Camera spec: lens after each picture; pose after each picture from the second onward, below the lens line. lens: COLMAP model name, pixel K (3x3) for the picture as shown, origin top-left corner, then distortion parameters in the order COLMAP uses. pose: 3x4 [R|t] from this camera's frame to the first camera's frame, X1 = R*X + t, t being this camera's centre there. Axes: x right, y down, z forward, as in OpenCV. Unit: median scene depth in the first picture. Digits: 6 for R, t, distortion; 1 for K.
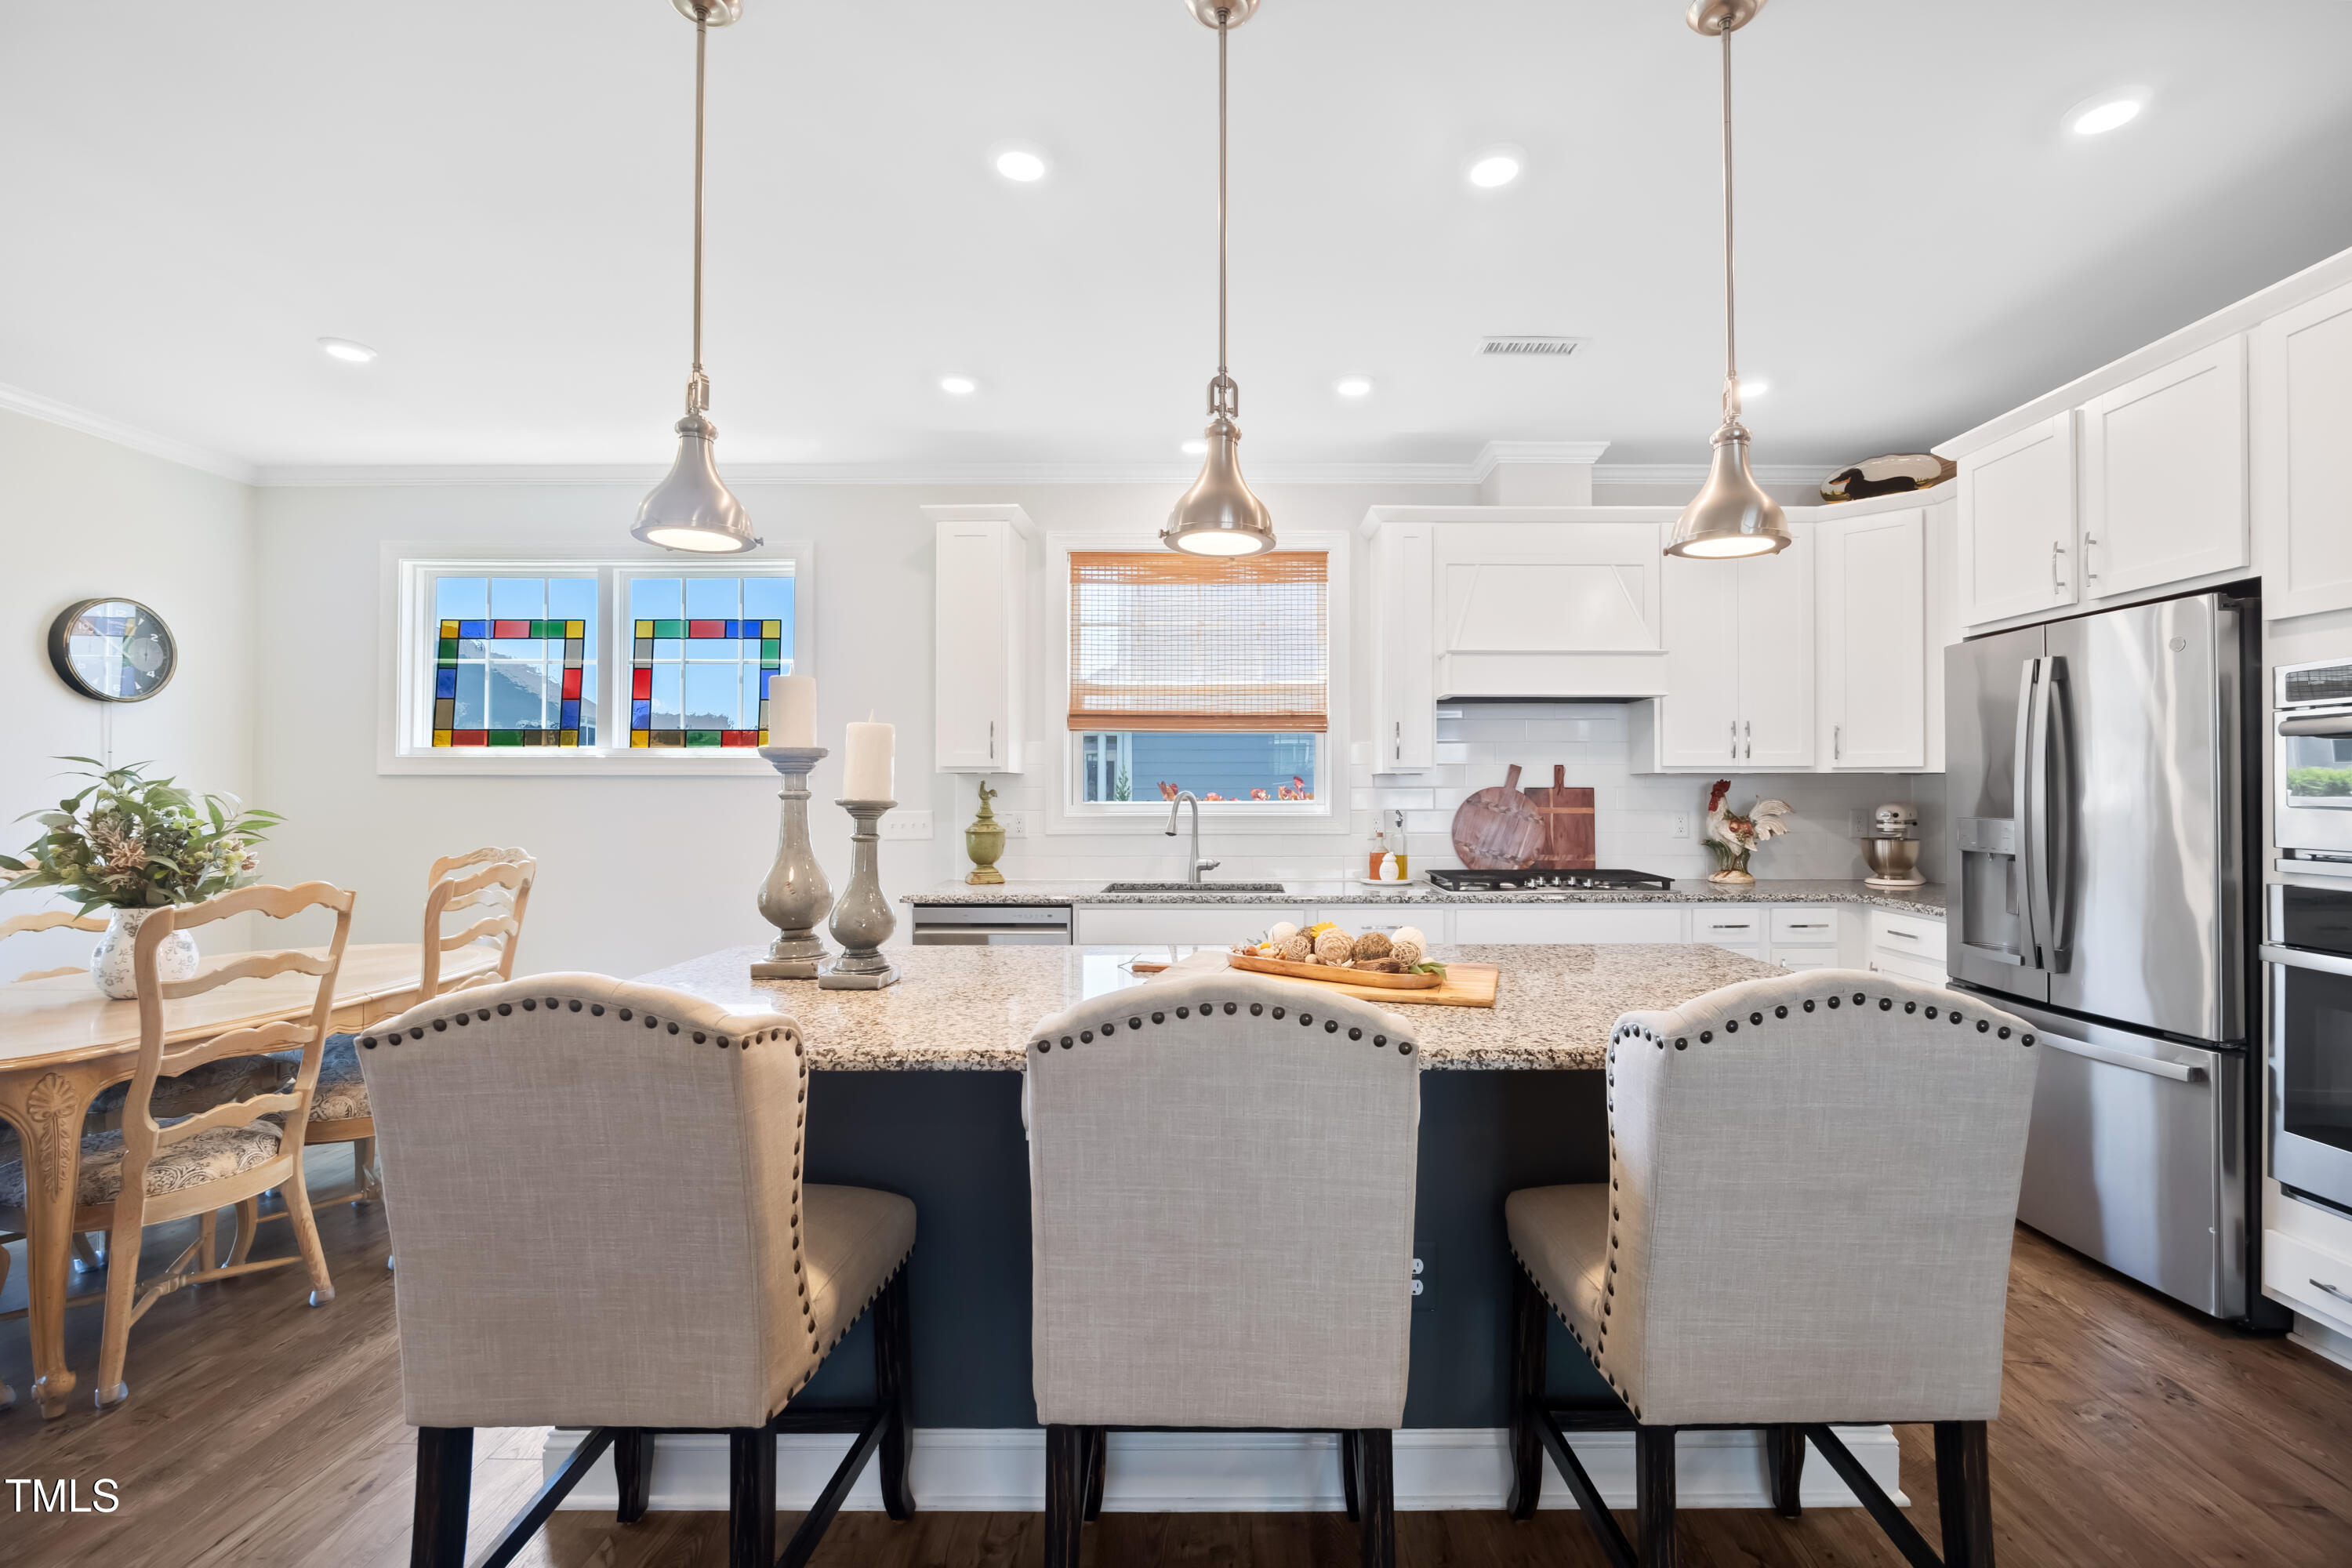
lens RADIAL K [[994.5, 0, 1243.1], [0, 994.5, 780.6], [0, 0, 1]] dist [-0.014610, 0.000238]
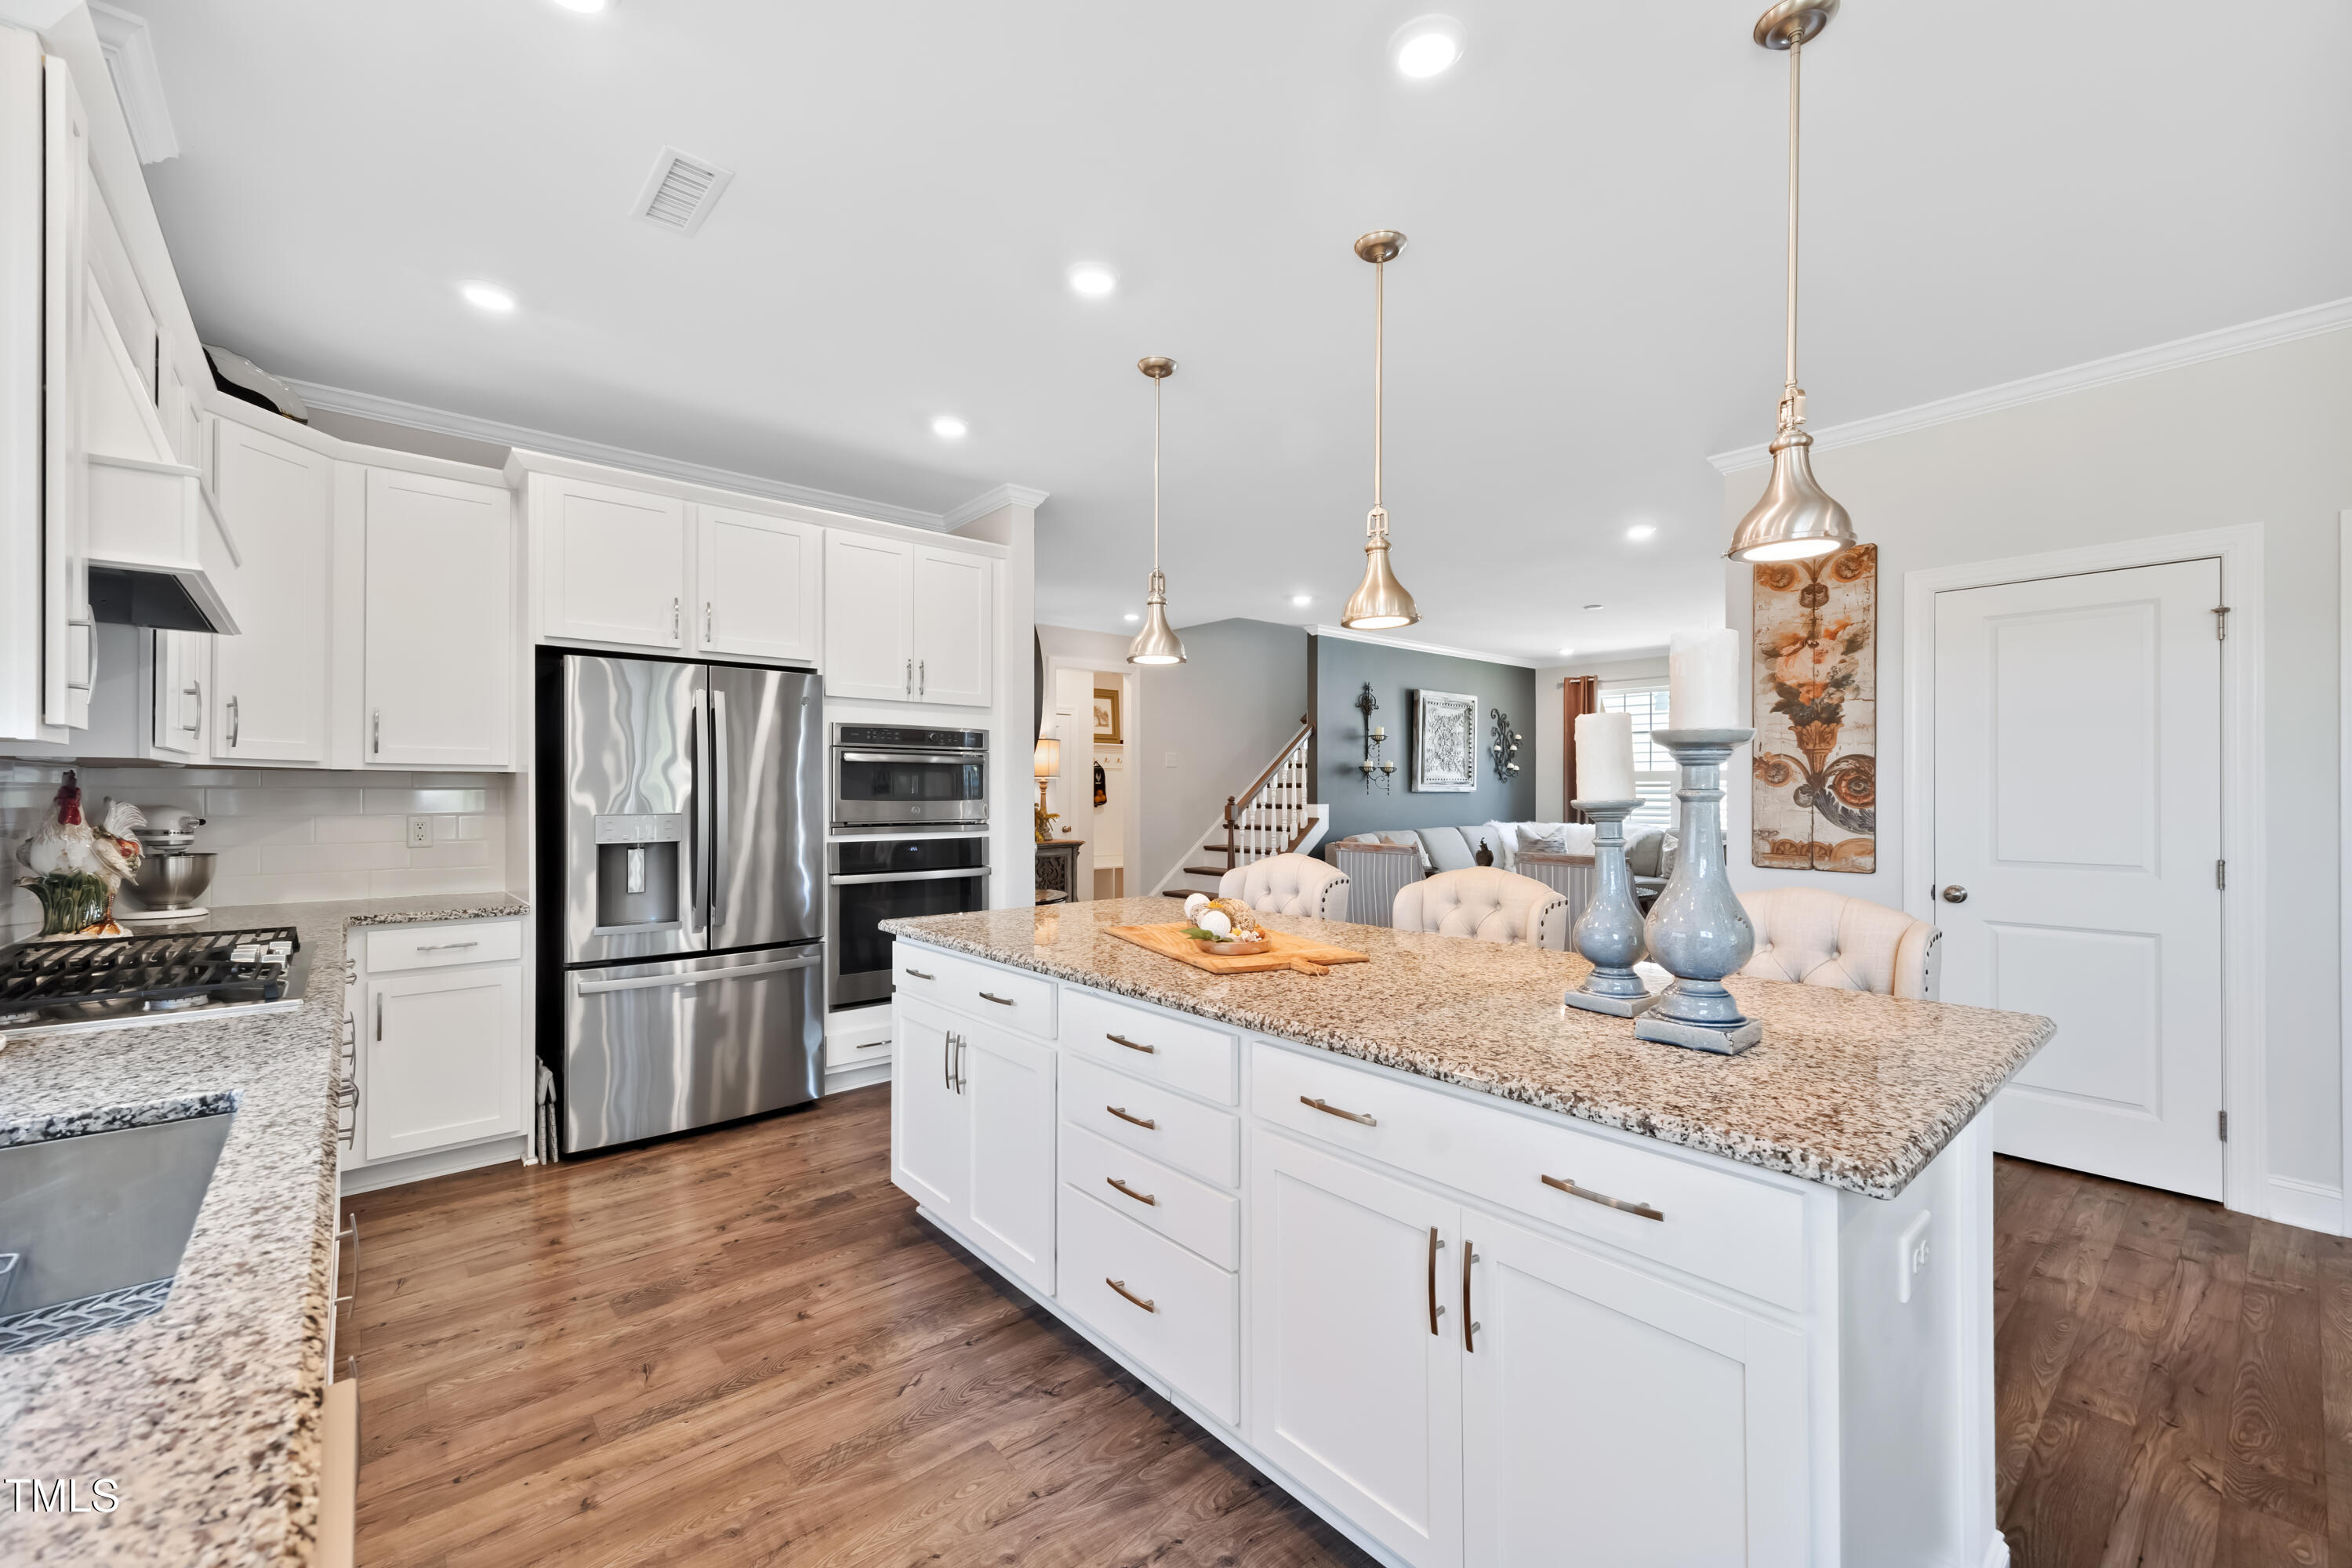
lens RADIAL K [[937.4, 0, 1176.1], [0, 937.4, 793.7], [0, 0, 1]] dist [-0.002133, 0.000036]
pose [[-0.645902, -0.001220, 0.763419, -0.364847], [-0.007922, 0.999956, -0.005104, 0.010945], [-0.763379, -0.009344, -0.645883, 0.881349]]
